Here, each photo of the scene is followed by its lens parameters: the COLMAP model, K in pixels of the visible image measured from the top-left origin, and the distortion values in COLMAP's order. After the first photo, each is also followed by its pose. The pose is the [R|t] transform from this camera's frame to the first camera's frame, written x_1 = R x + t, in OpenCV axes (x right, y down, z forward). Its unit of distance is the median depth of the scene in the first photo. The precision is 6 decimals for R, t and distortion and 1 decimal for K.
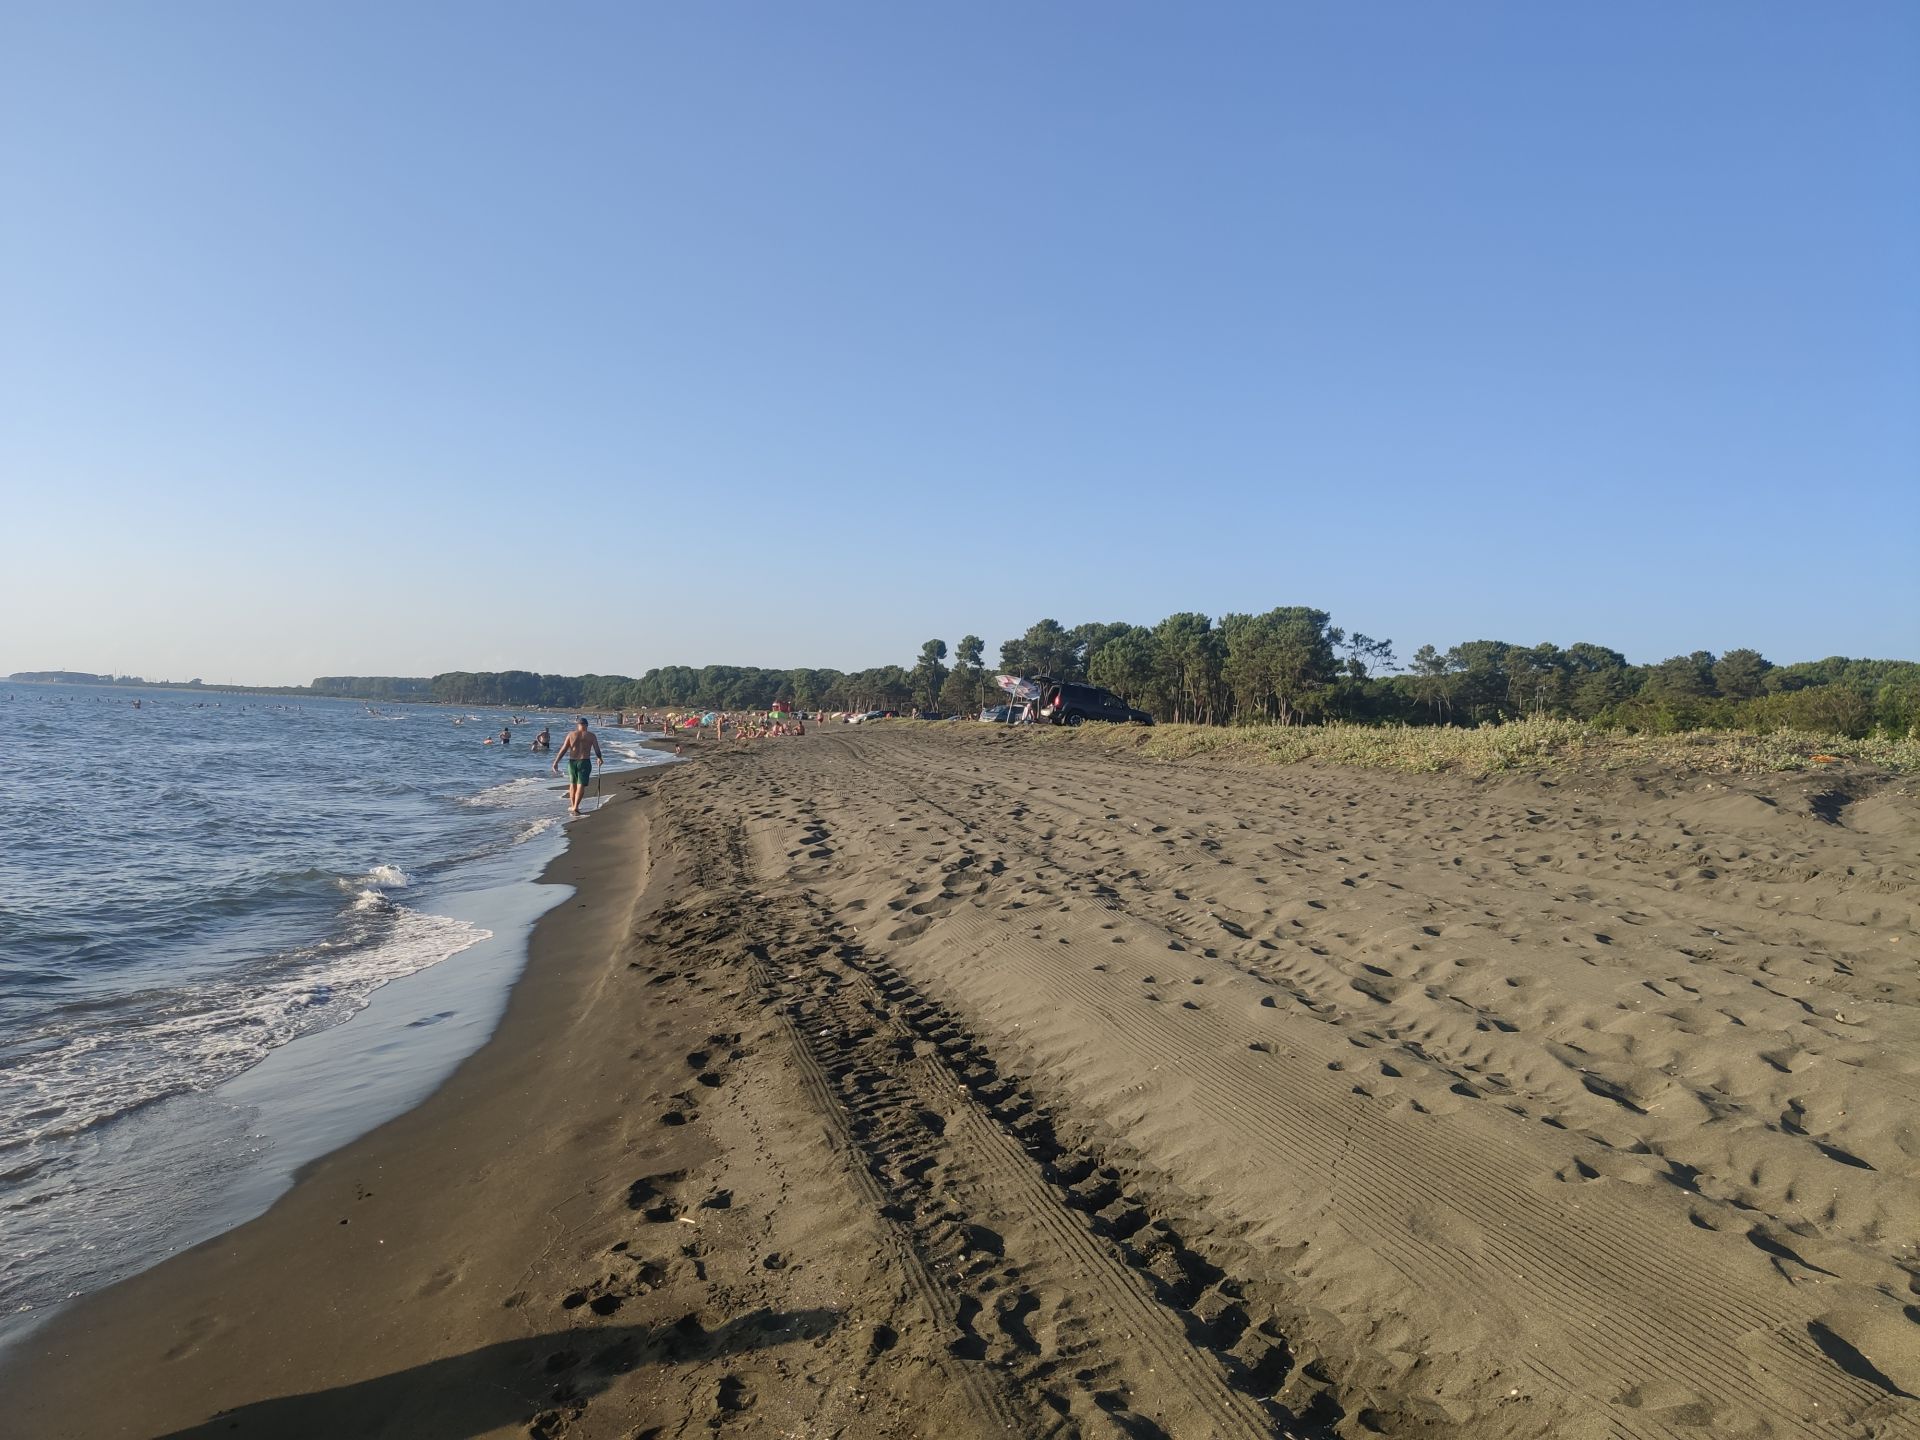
lens RADIAL K [[1390.2, 0, 948.4], [0, 1390.2, 740.5], [0, 0, 1]] dist [-0.005795, -0.035589]
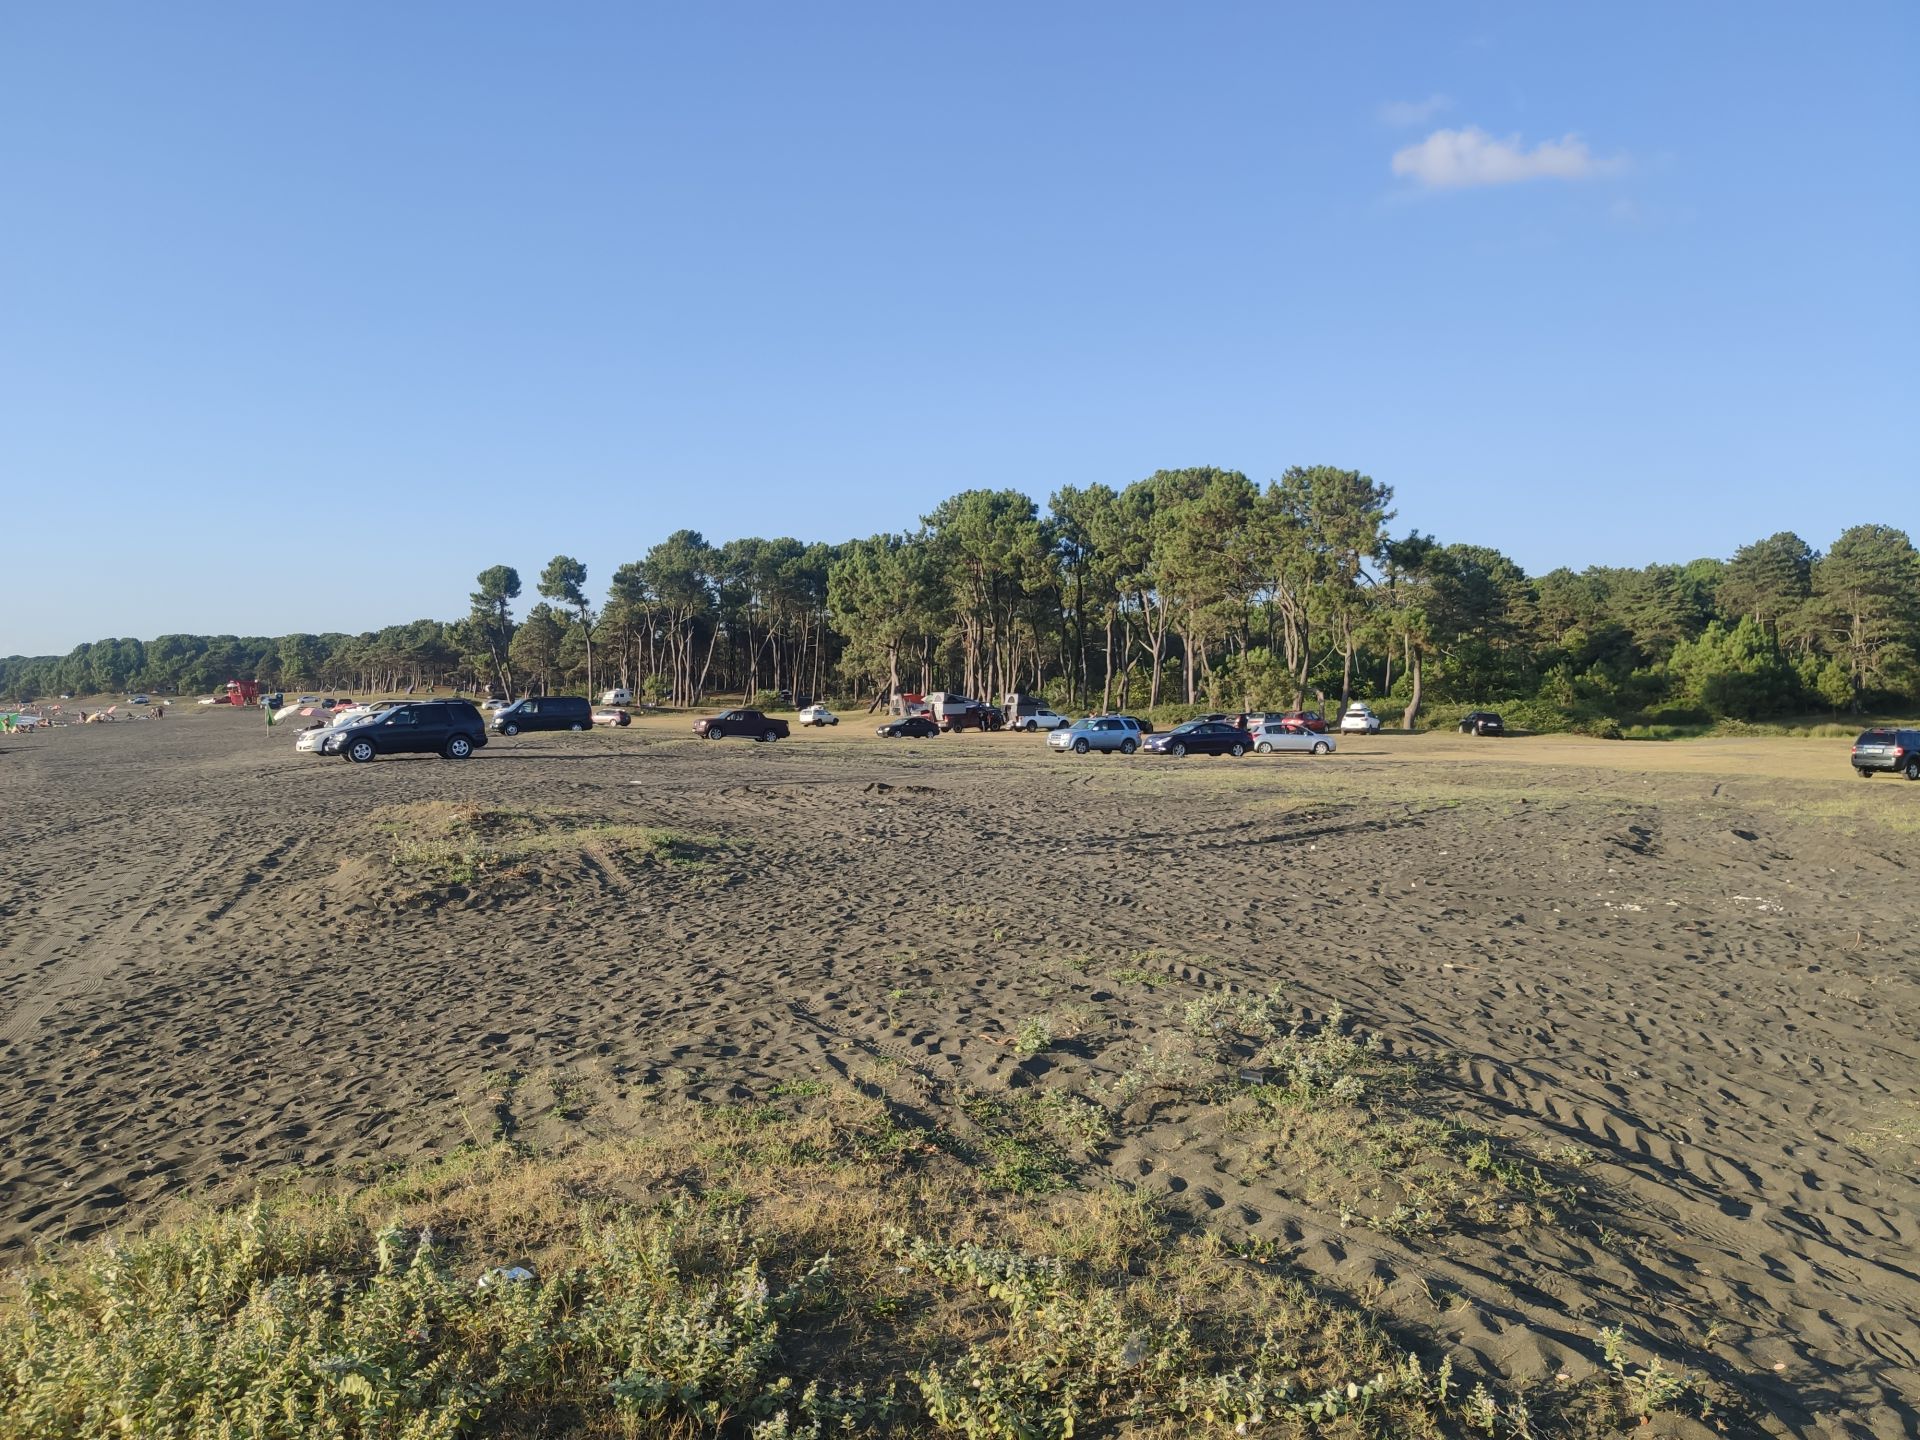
lens RADIAL K [[1390.2, 0, 948.4], [0, 1390.2, 740.5], [0, 0, 1]] dist [-0.005795, -0.035589]
pose [[0.948434, -0.059465, 0.311346, -0.008584], [0.050244, 0.998030, 0.037562, -0.005129], [-0.312967, -0.019982, 0.949554, 0.187651]]
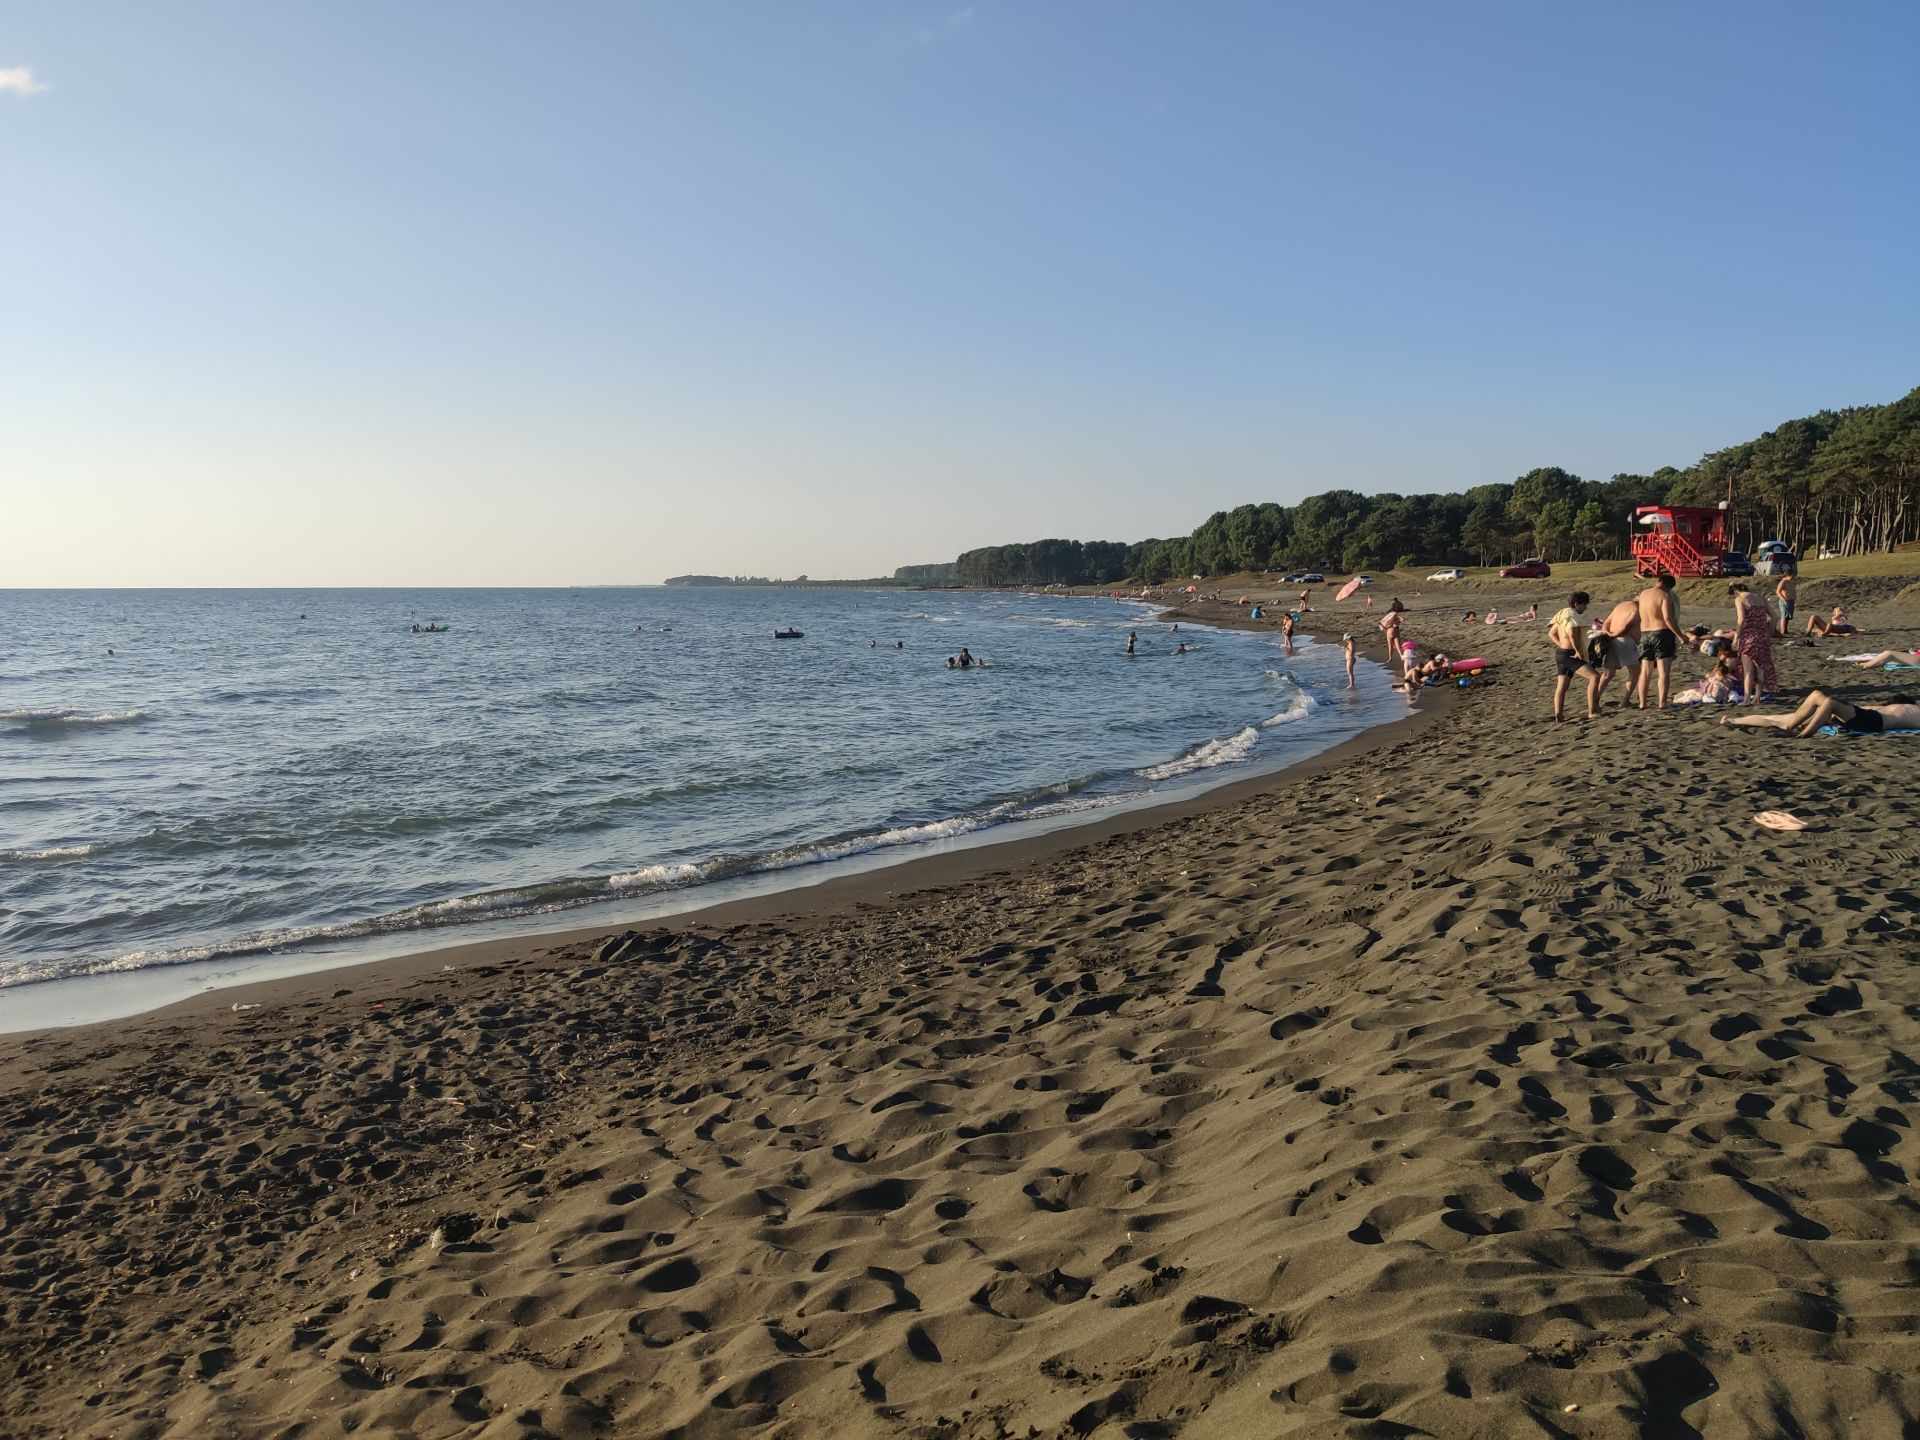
lens RADIAL K [[1390.2, 0, 948.4], [0, 1390.2, 740.5], [0, 0, 1]] dist [-0.005795, -0.035589]
pose [[0.910835, -0.010498, -0.412636, -0.082103], [0.048486, 0.995477, 0.081698, -0.008885], [0.409912, -0.094421, 0.907225, 0.460886]]
